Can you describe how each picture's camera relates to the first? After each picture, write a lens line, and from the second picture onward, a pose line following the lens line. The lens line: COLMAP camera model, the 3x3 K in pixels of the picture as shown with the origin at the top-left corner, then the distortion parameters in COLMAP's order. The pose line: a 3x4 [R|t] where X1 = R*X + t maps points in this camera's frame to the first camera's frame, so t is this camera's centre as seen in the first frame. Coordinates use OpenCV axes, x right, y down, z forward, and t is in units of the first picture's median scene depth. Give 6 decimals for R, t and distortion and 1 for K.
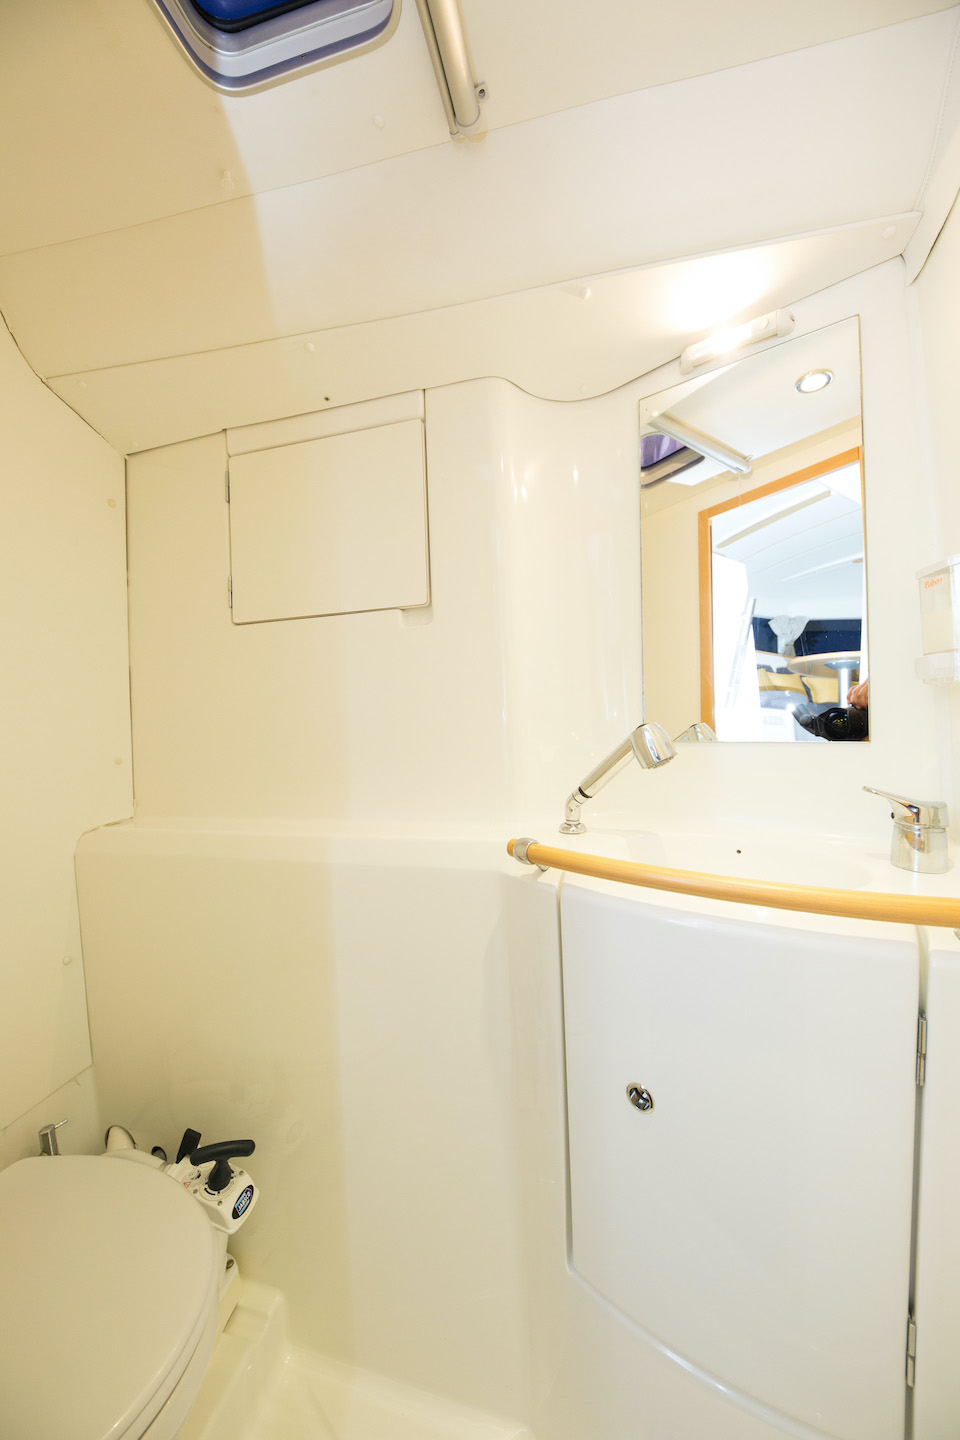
lens RADIAL K [[490.5, 0, 480.0], [0, 490.5, 720.0], [0, 0, 1]] dist [-0.001410, -0.003778]
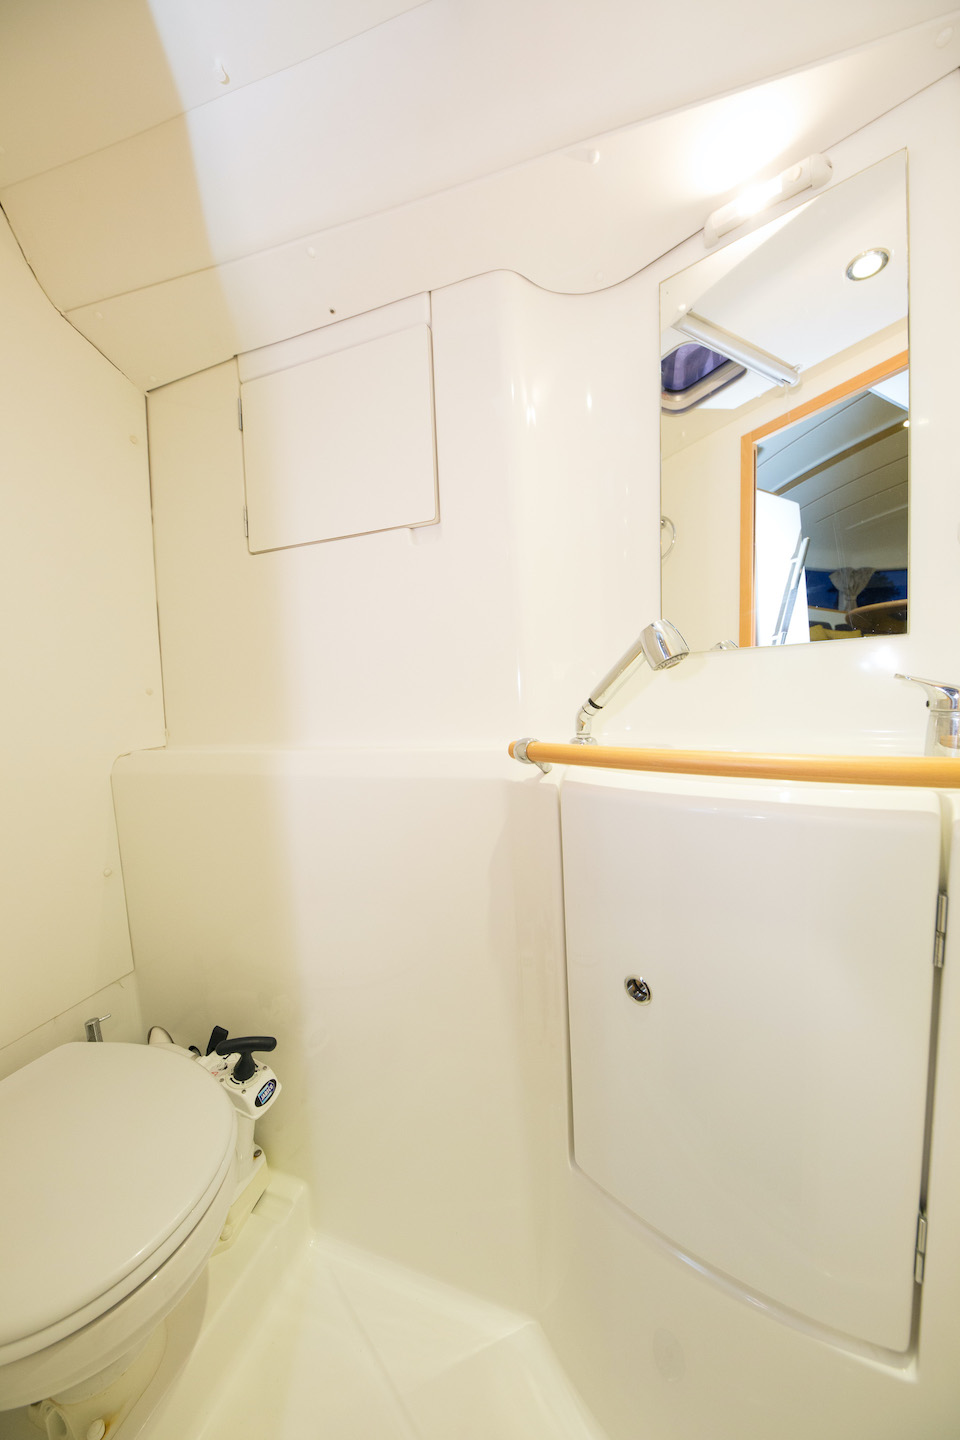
lens RADIAL K [[493.1, 0, 480.0], [0, 493.1, 720.0], [0, 0, 1]] dist [0.000822, -0.005235]
pose [[0.996155, -0.005101, -0.087462, 0.071630], [0.009147, 0.998903, 0.045927, 0.131358], [0.087132, -0.046551, 0.995109, 0.014951]]
